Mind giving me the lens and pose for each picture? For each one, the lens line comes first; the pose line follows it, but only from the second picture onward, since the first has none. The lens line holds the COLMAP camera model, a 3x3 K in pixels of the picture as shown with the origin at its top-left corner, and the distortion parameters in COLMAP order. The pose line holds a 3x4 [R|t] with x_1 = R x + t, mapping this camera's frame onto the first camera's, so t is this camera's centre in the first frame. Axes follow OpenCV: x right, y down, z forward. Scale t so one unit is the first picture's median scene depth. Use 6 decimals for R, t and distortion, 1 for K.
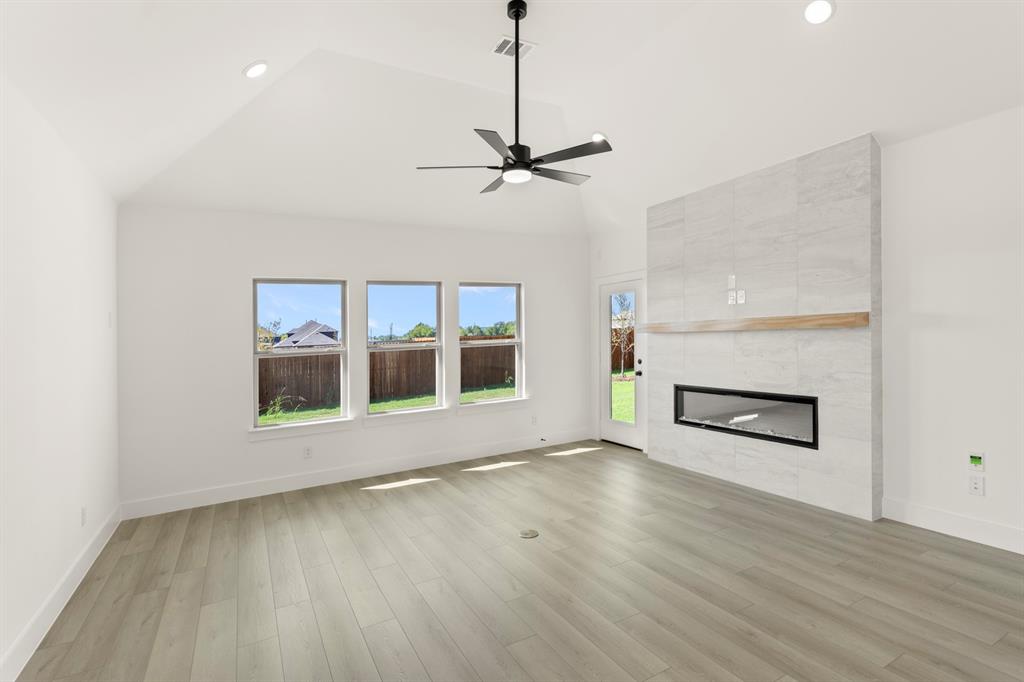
lens RADIAL K [[504.7, 0, 551.2], [0, 504.7, 318.1], [0, 0, 1]] dist [0.010558, -0.004010]
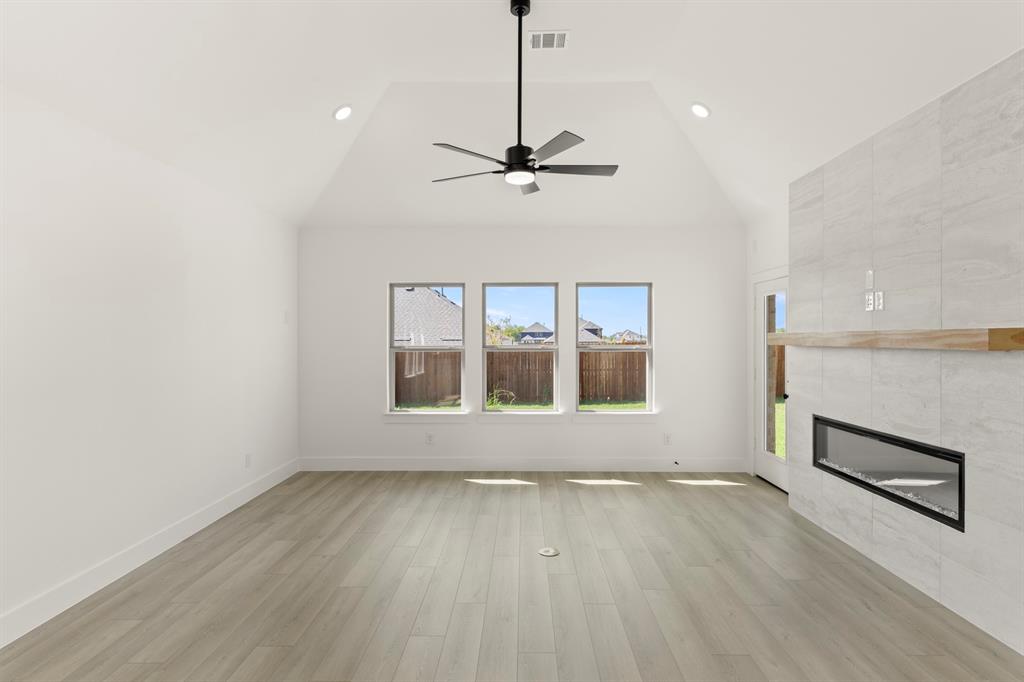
lens RADIAL K [[560.0, 0, 516.6], [0, 560.0, 318.2], [0, 0, 1]] dist [0.004666, -0.004131]
pose [[0.854762, 0.020101, -0.518631, 0.347192], [-0.018136, 0.999796, 0.008861, -0.014779], [0.518703, 0.001832, 0.854952, 0.056892]]
